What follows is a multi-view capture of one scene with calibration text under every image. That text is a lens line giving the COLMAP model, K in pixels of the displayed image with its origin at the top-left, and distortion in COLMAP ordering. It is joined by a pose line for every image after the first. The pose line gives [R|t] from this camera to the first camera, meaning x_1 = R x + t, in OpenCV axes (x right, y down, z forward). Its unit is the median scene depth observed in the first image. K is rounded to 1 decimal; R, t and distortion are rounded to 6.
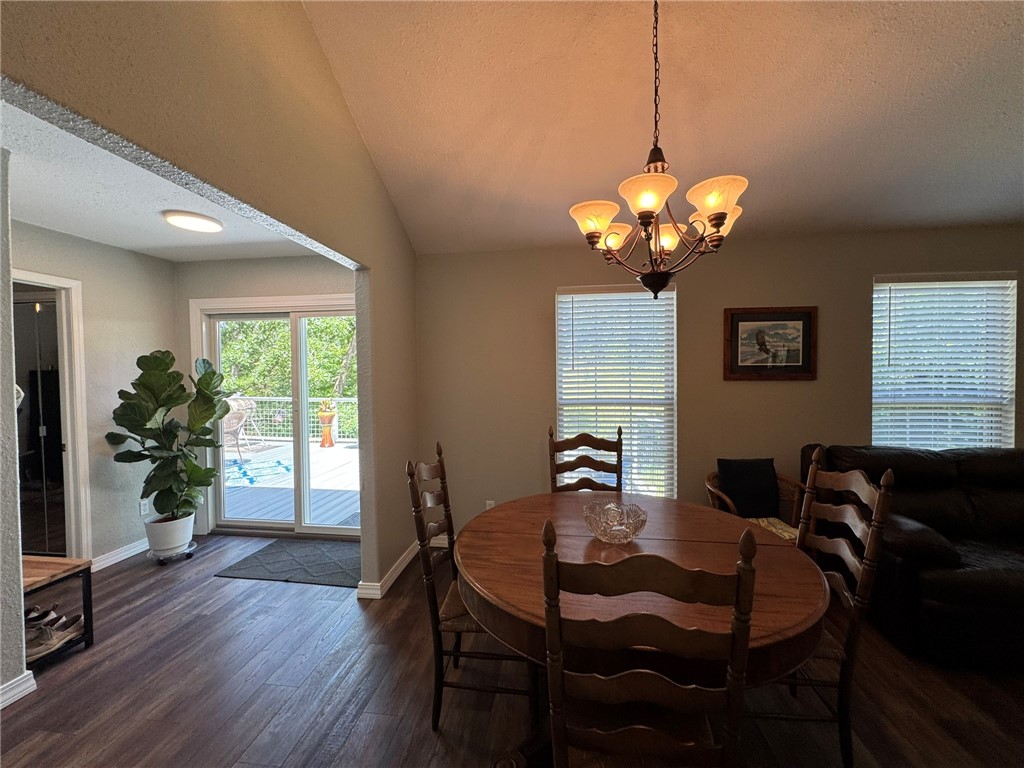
lens RADIAL K [[409.2, 0, 511.2], [0, 409.2, 383.2], [0, 0, 1]] dist [-0.003553, 0.000276]
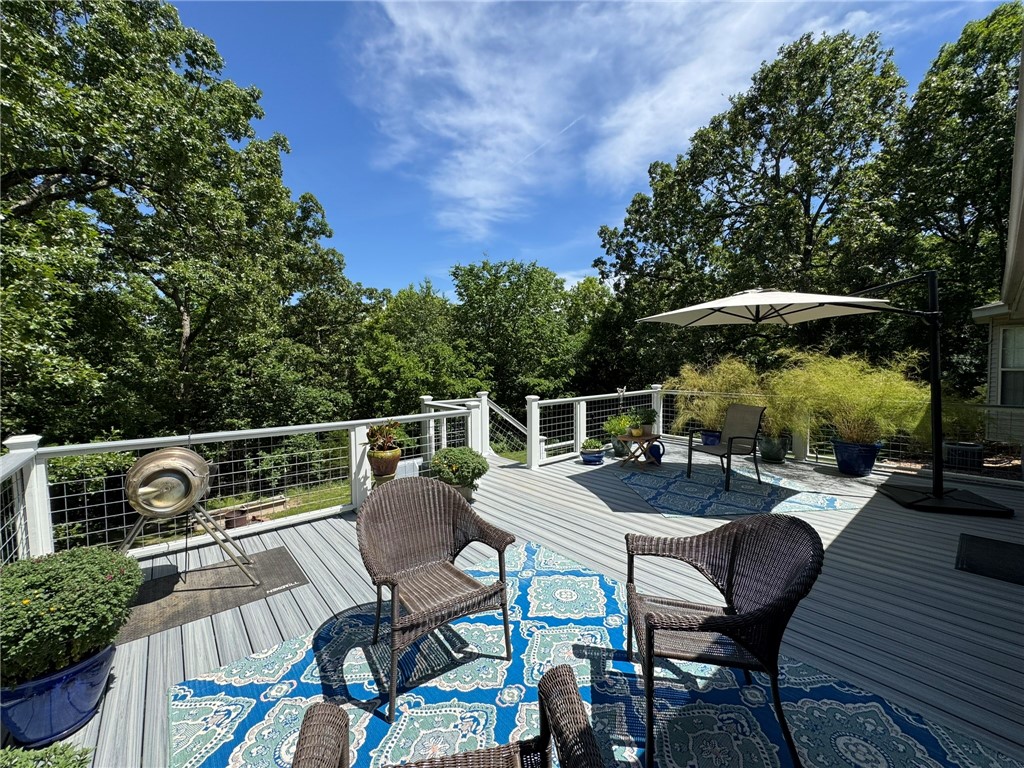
lens RADIAL K [[409.2, 0, 511.2], [0, 409.2, 383.2], [0, 0, 1]] dist [-0.003553, 0.000276]
pose [[0.675410, -0.038978, 0.736412, -1.736787], [0.027975, 0.999238, 0.027231, -0.041278], [-0.736912, 0.002209, 0.675986, 1.371324]]
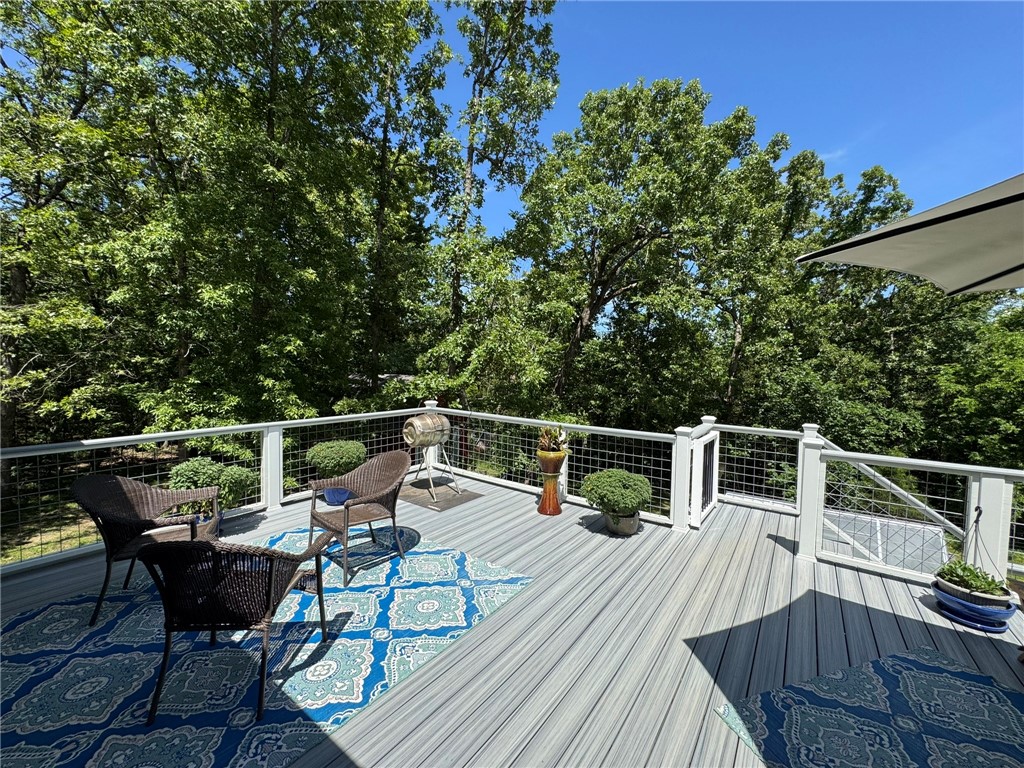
lens RADIAL K [[409.2, 0, 511.2], [0, 409.2, 383.2], [0, 0, 1]] dist [-0.003553, 0.000276]
pose [[0.875391, 0.042220, -0.481569, -0.579327], [-0.037972, 0.999106, 0.018570, -0.068898], [0.481922, 0.002030, 0.876212, 1.198160]]
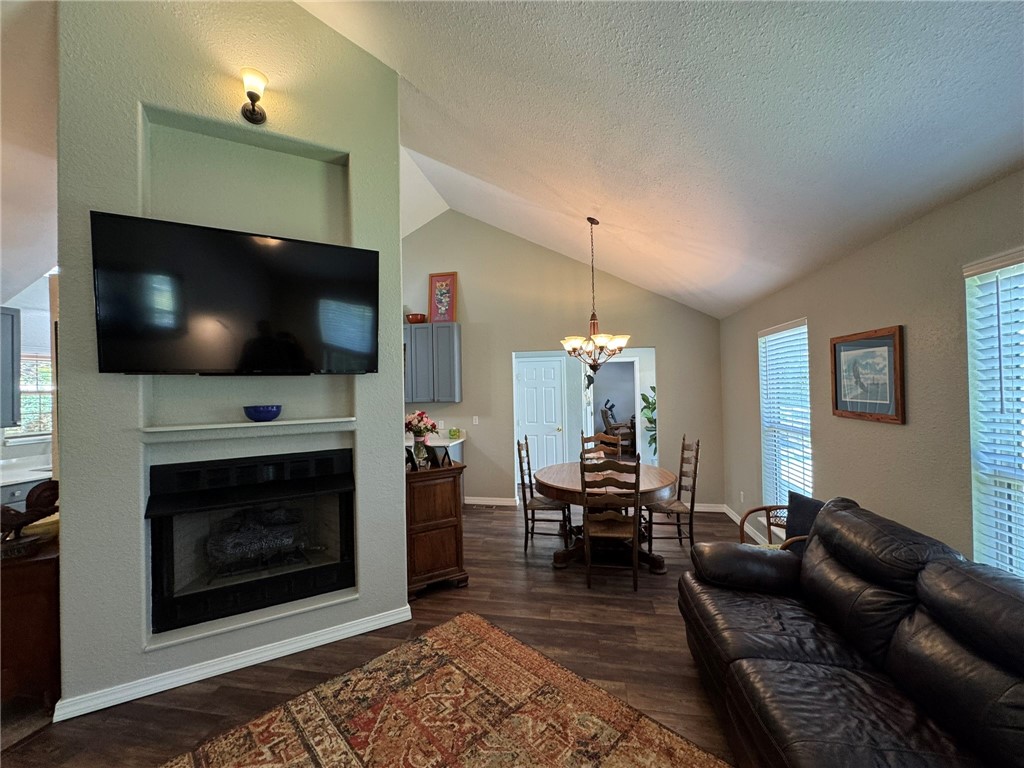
lens RADIAL K [[409.2, 0, 511.2], [0, 409.2, 383.2], [0, 0, 1]] dist [-0.003553, 0.000276]
pose [[-0.053688, -0.001766, -0.998556, 1.318844], [-0.005389, 0.999984, -0.001479, -0.068228], [0.998543, 0.005302, -0.053697, 0.295779]]
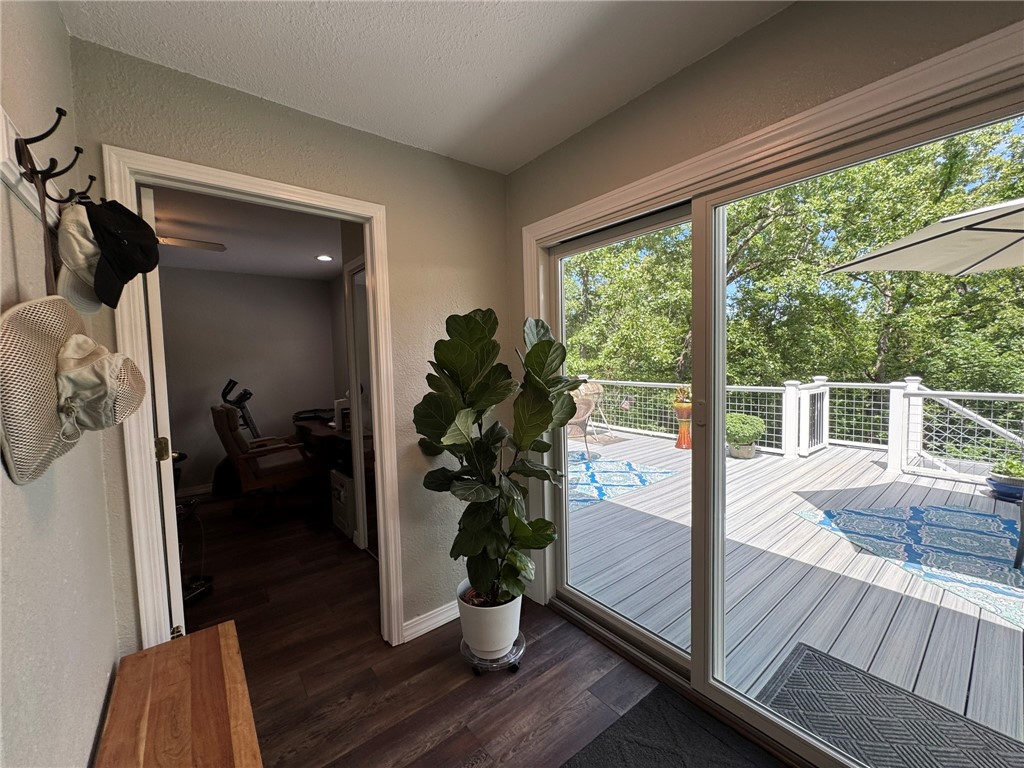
lens RADIAL K [[409.2, 0, 511.2], [0, 409.2, 383.2], [0, 0, 1]] dist [-0.003553, 0.000276]
pose [[0.719255, 0.029231, -0.694131, -0.384559], [0.000783, 0.999080, 0.042884, 0.003792], [0.694745, -0.031388, 0.718571, 0.566563]]
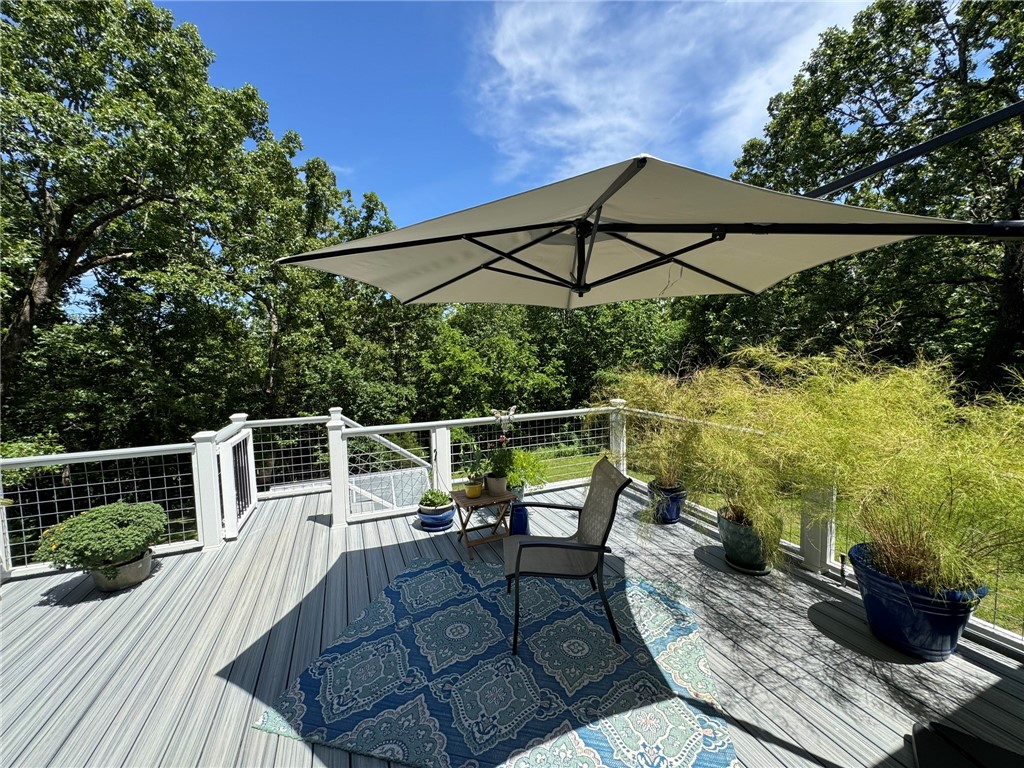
lens RADIAL K [[409.2, 0, 511.2], [0, 409.2, 383.2], [0, 0, 1]] dist [-0.003553, 0.000276]
pose [[0.870575, -0.046473, 0.489836, -0.531056], [0.030627, 0.998717, 0.040319, -0.079137], [-0.491082, -0.020098, 0.870882, 1.205521]]
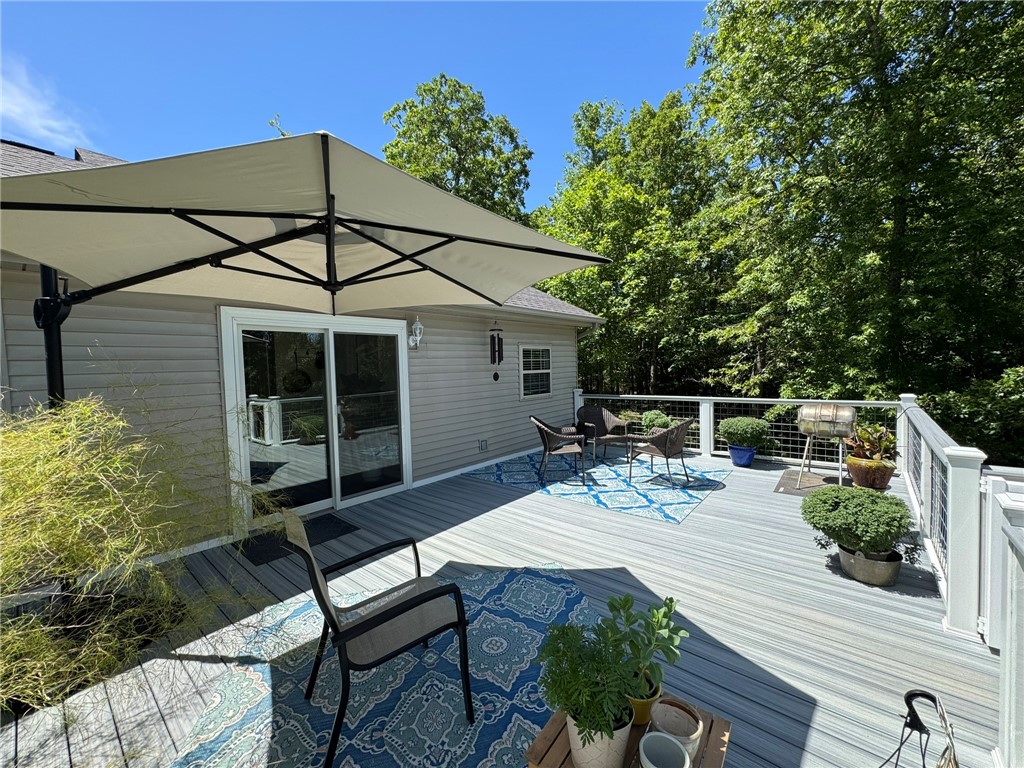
lens RADIAL K [[409.2, 0, 511.2], [0, 409.2, 383.2], [0, 0, 1]] dist [-0.003553, 0.000276]
pose [[-0.538785, 0.062271, -0.840138, 0.246226], [0.008662, 0.997621, 0.068388, -0.094389], [0.842398, 0.029570, -0.538043, 2.246050]]
